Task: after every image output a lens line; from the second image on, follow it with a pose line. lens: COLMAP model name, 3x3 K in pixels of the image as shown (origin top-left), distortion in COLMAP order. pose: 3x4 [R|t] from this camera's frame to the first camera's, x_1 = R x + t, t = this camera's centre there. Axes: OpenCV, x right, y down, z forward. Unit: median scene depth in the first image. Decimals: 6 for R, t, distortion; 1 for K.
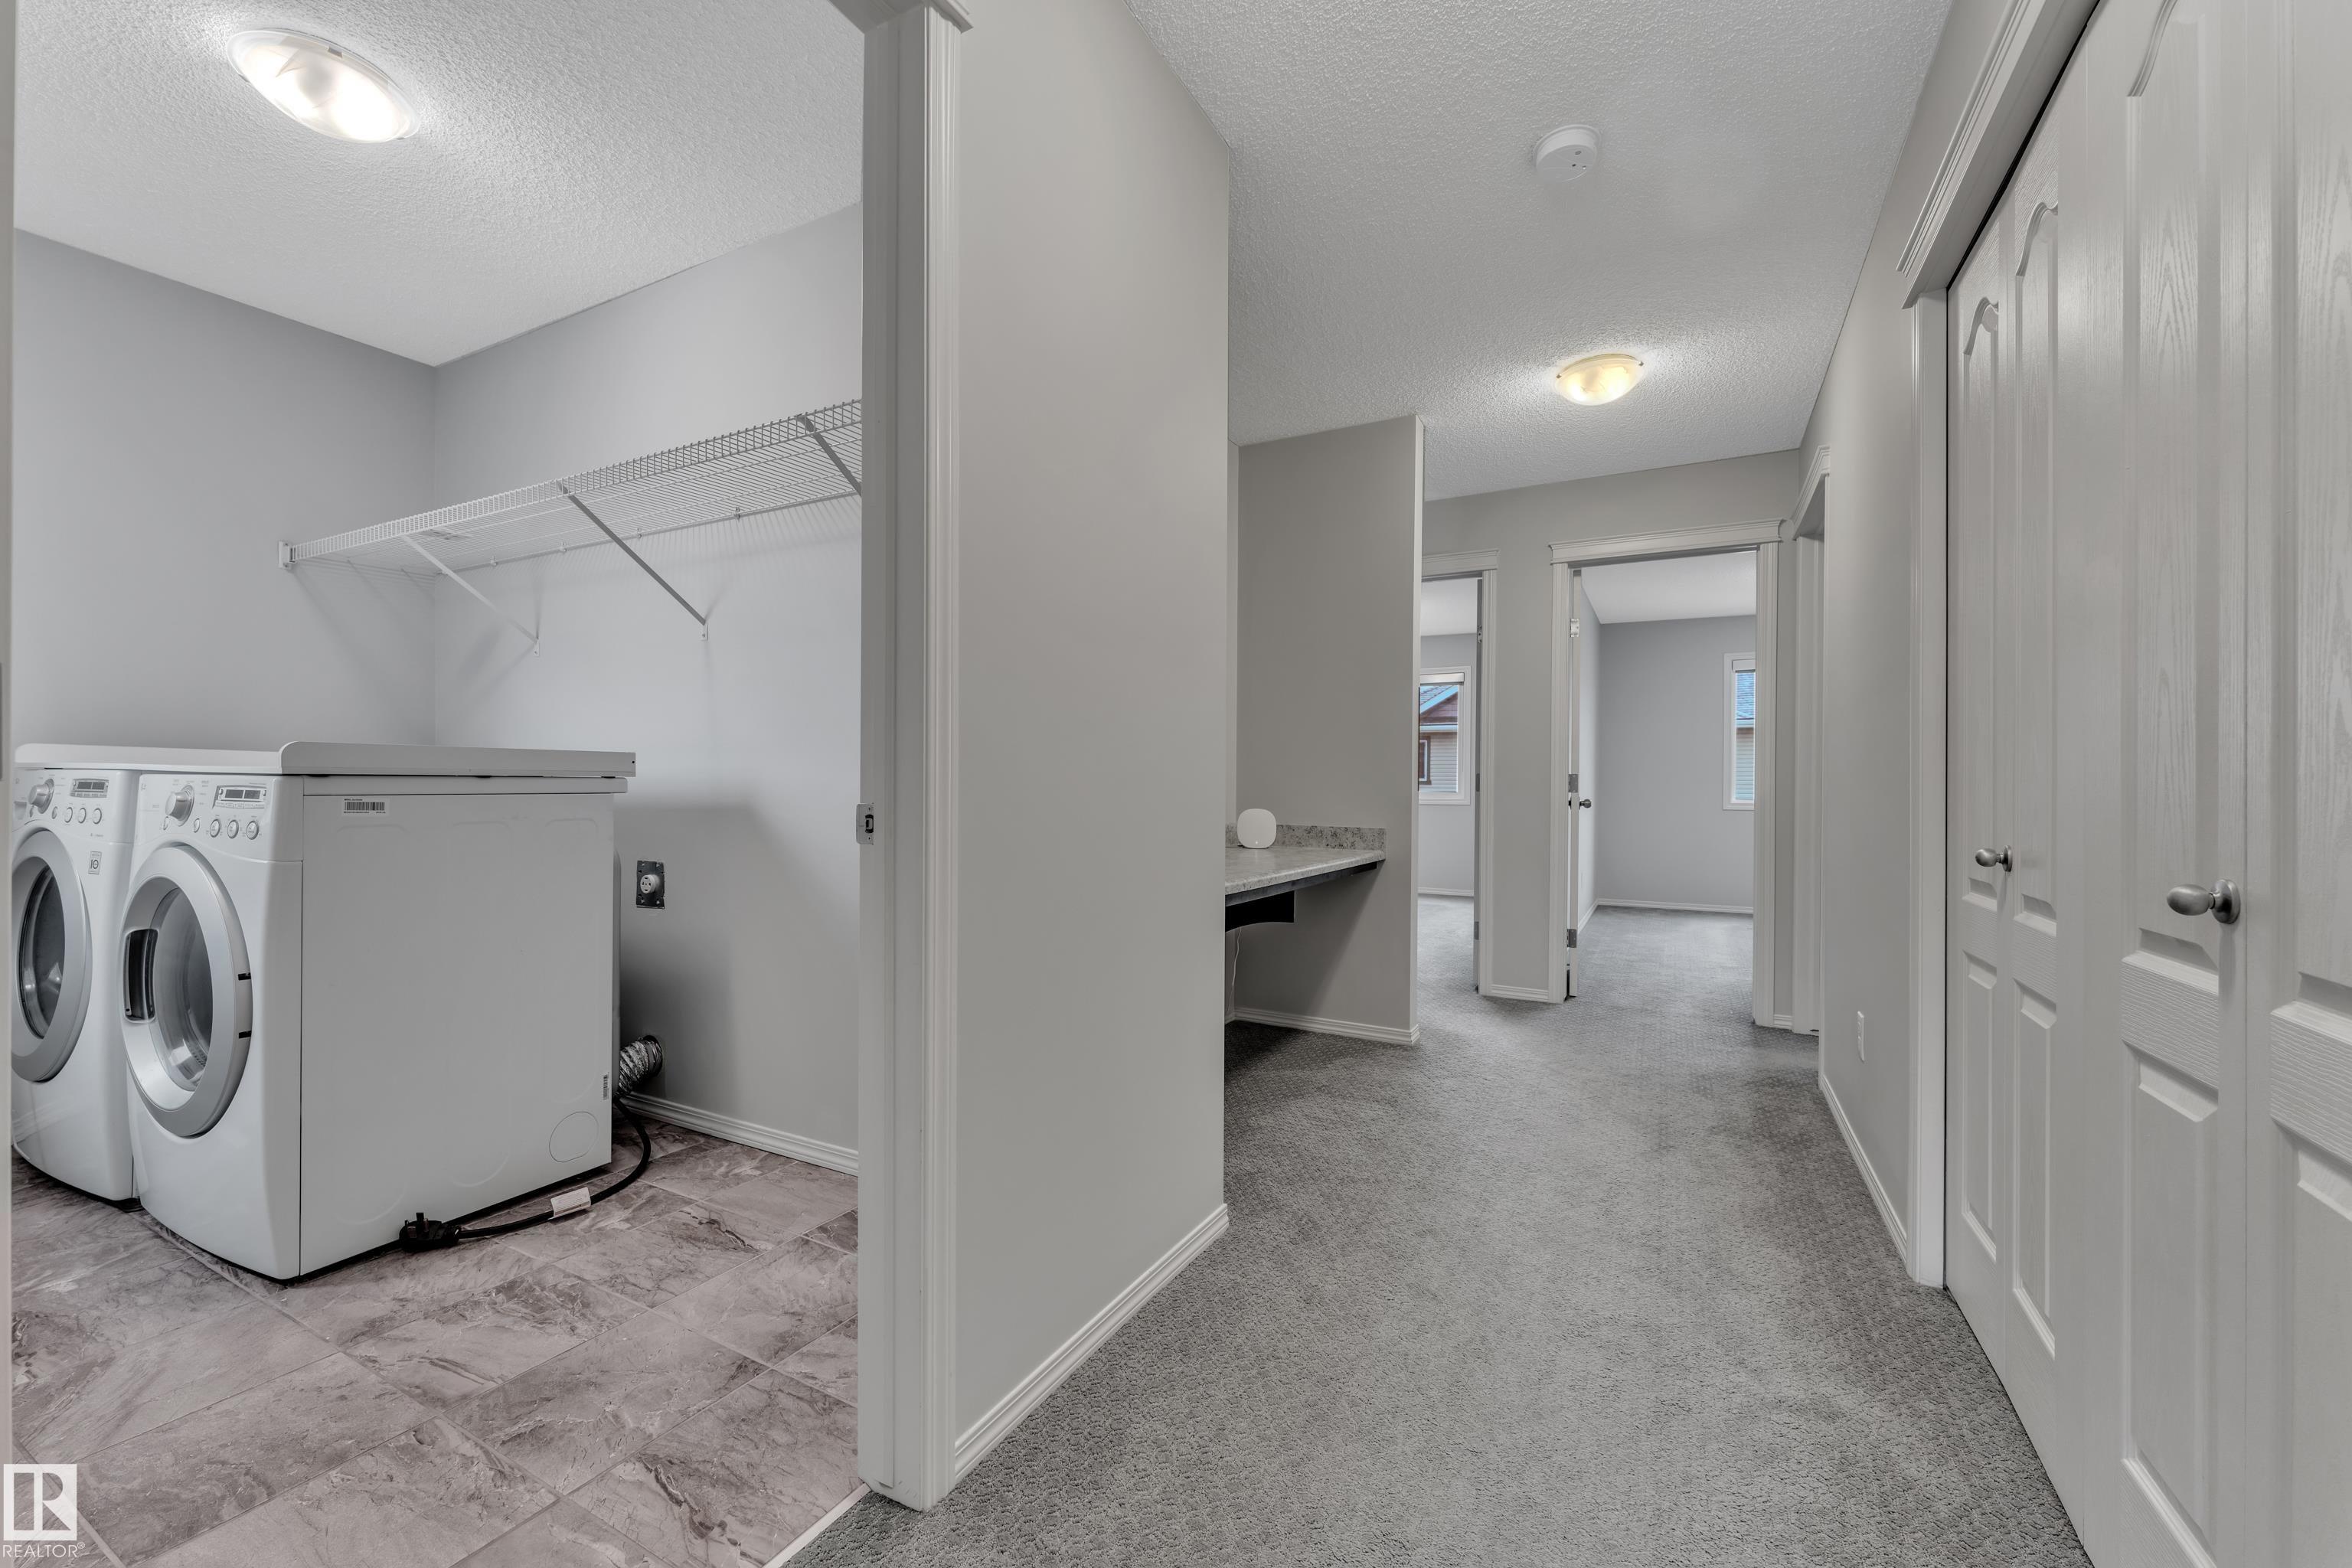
lens RADIAL K [[943.8, 0, 1174.5], [0, 943.8, 779.1], [0, 0, 1]] dist [-0.000062, -0.000107]
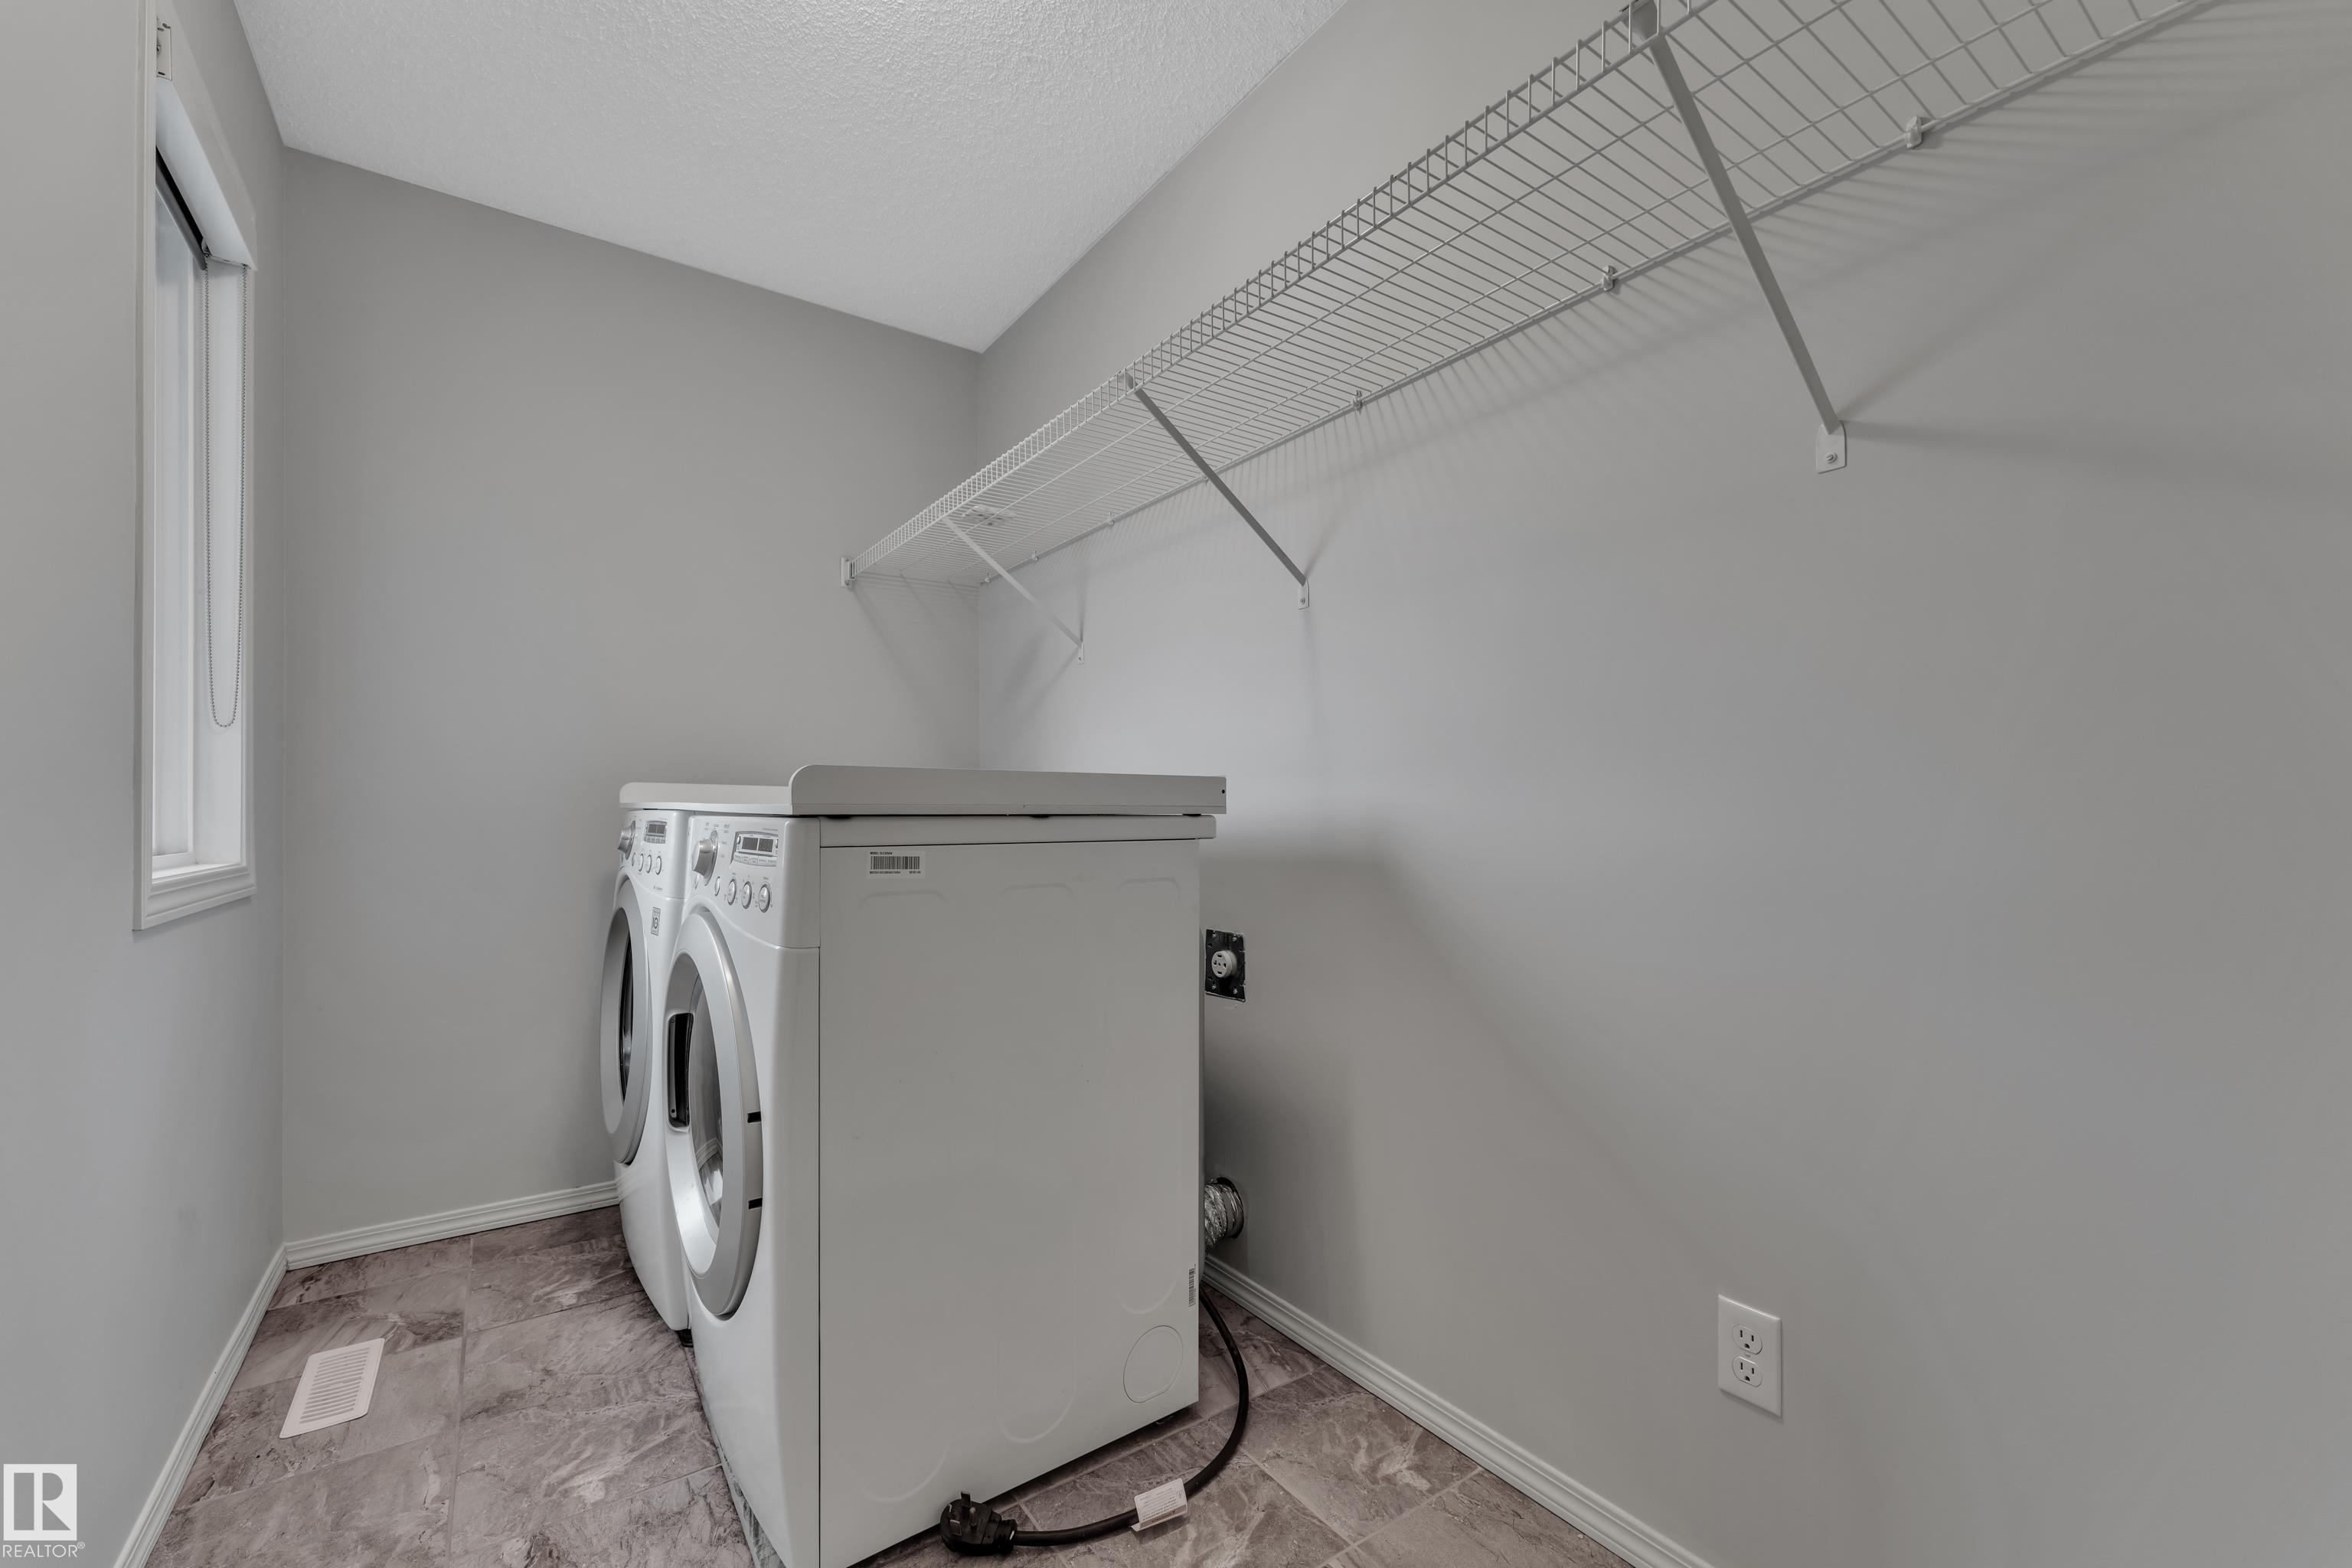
lens RADIAL K [[943.8, 0, 1171.7], [0, 943.8, 799.4], [0, 0, 1]] dist [-0.000062, -0.000107]
pose [[0.894156, -0.013221, -0.447560, -0.318877], [0.008180, 0.999879, -0.013195, -0.004228], [0.447681, 0.008137, 0.894156, 0.406549]]
